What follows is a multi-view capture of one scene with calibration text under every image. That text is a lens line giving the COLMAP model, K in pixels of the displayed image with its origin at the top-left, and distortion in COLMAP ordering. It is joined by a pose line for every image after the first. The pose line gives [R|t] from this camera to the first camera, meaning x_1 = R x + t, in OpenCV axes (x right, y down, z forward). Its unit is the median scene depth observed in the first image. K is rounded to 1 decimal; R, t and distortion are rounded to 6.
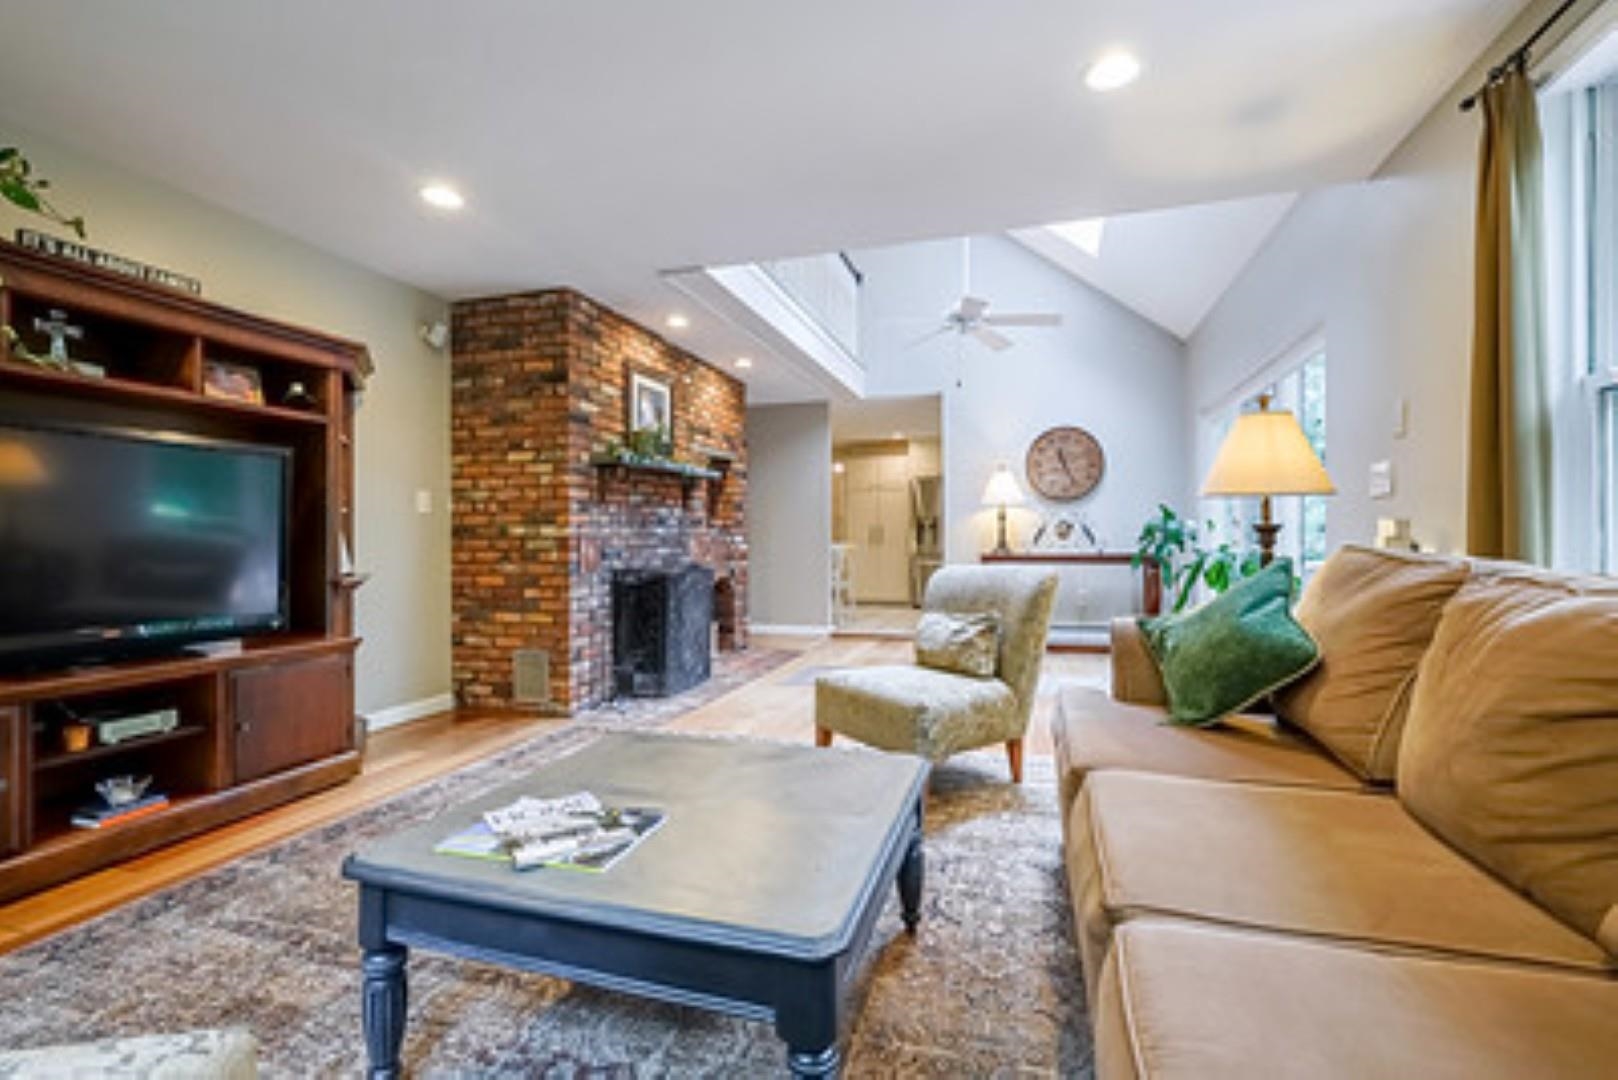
lens RADIAL K [[734.6, 0, 810.4], [0, 734.6, 532.8], [0, 0, 1]] dist [-0.000325, 0.000004]
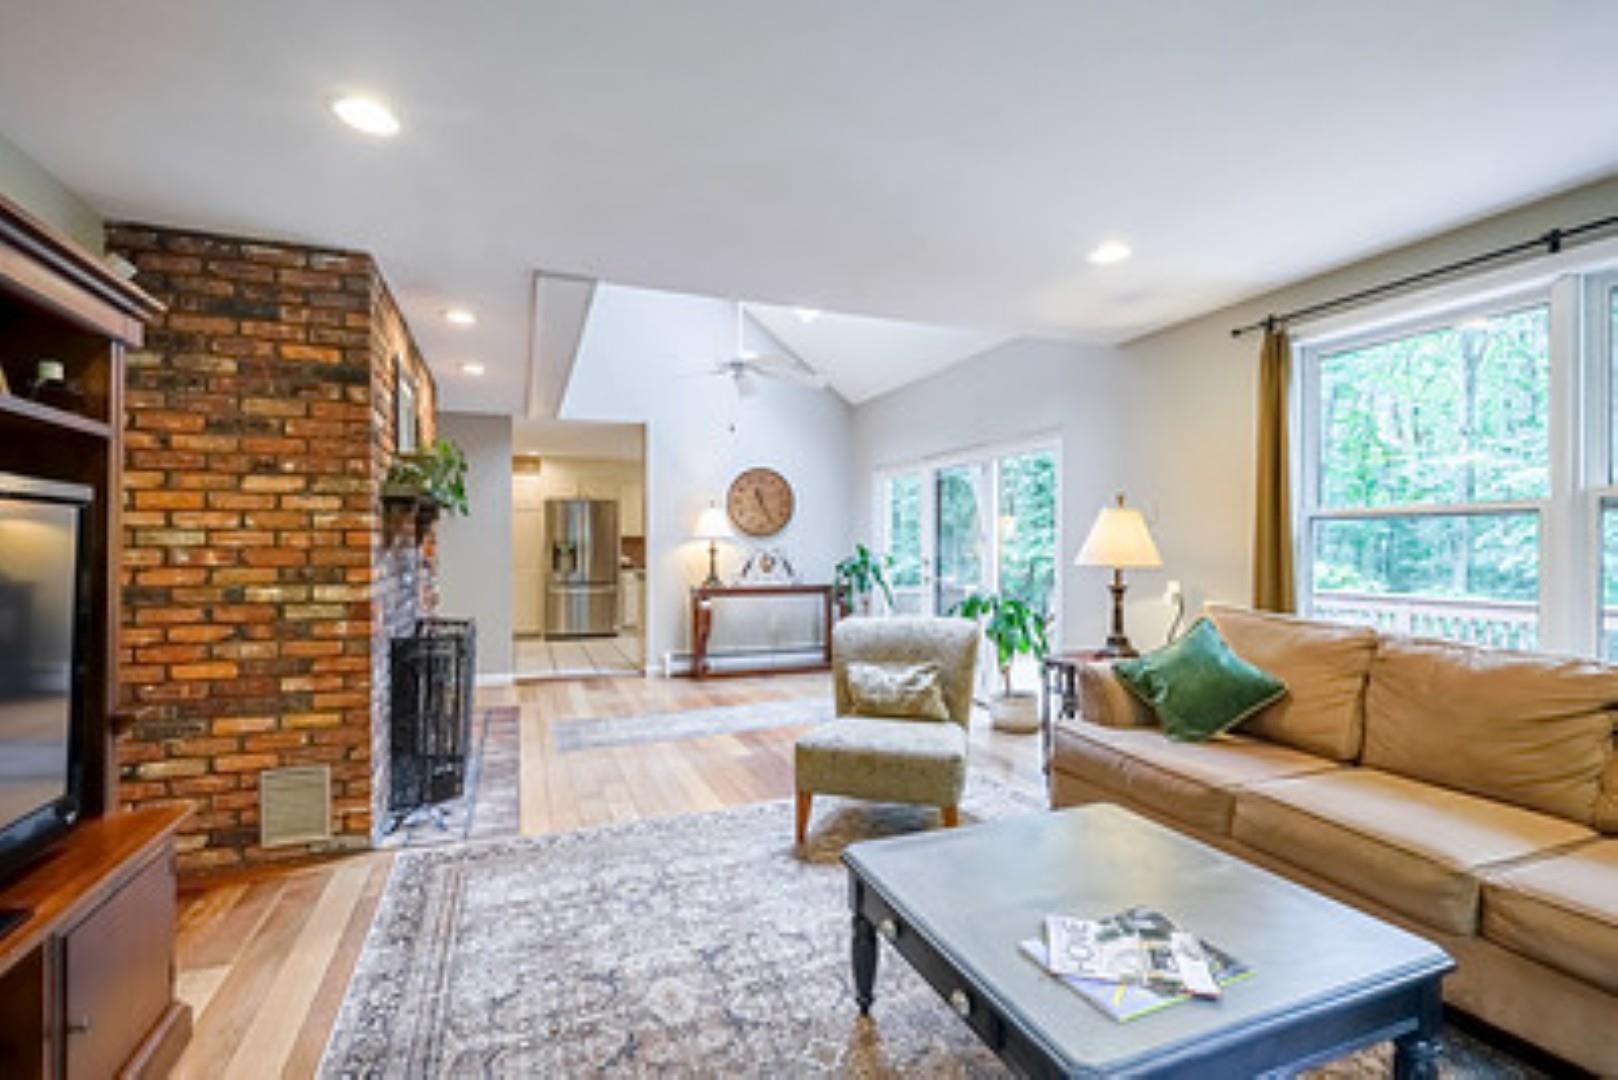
lens RADIAL K [[728.6, 0, 819.5], [0, 728.6, 543.4], [0, 0, 1]] dist [0.000257, 0.000392]
pose [[0.772609, 0.005949, 0.634855, -0.429358], [-0.008240, 0.999966, 0.000658, -0.053188], [-0.634829, -0.005739, 0.772631, 0.163511]]
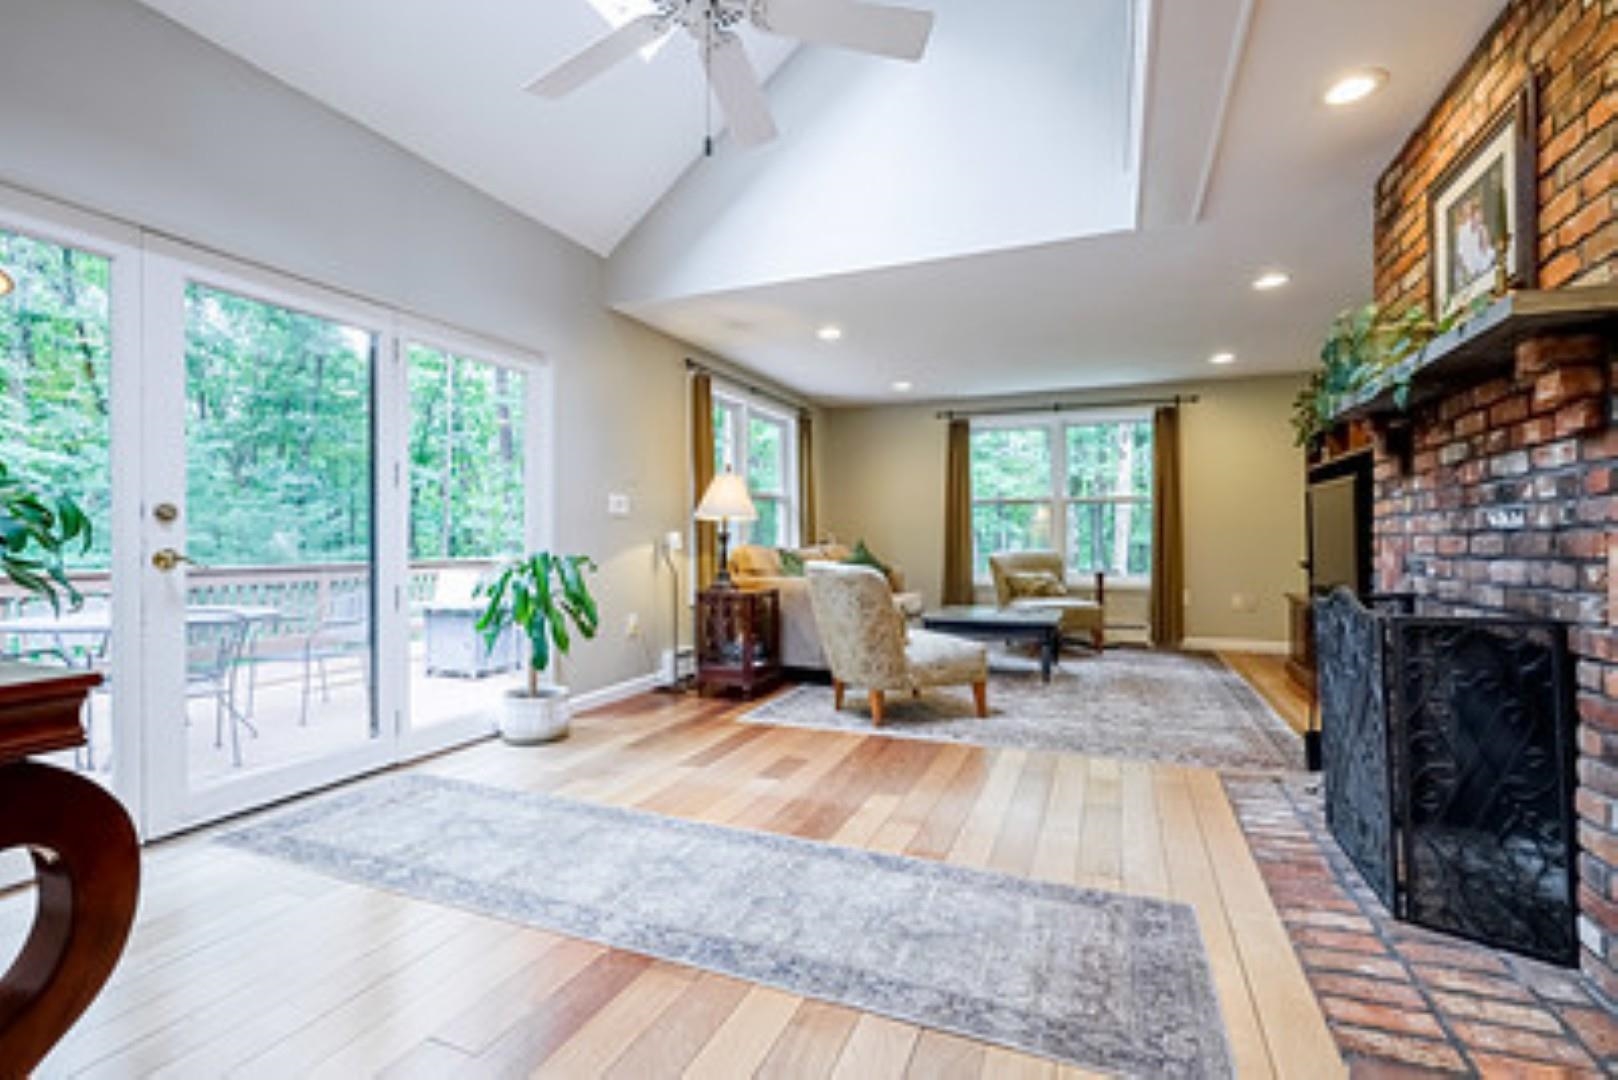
lens RADIAL K [[728.6, 0, 819.5], [0, 728.6, 543.4], [0, 0, 1]] dist [0.000257, 0.000392]
pose [[-0.996202, 0.004485, 0.086955, 0.146368], [0.004451, 0.999990, -0.000584, 0.011387], [-0.086956, -0.000195, -0.996212, 1.707521]]
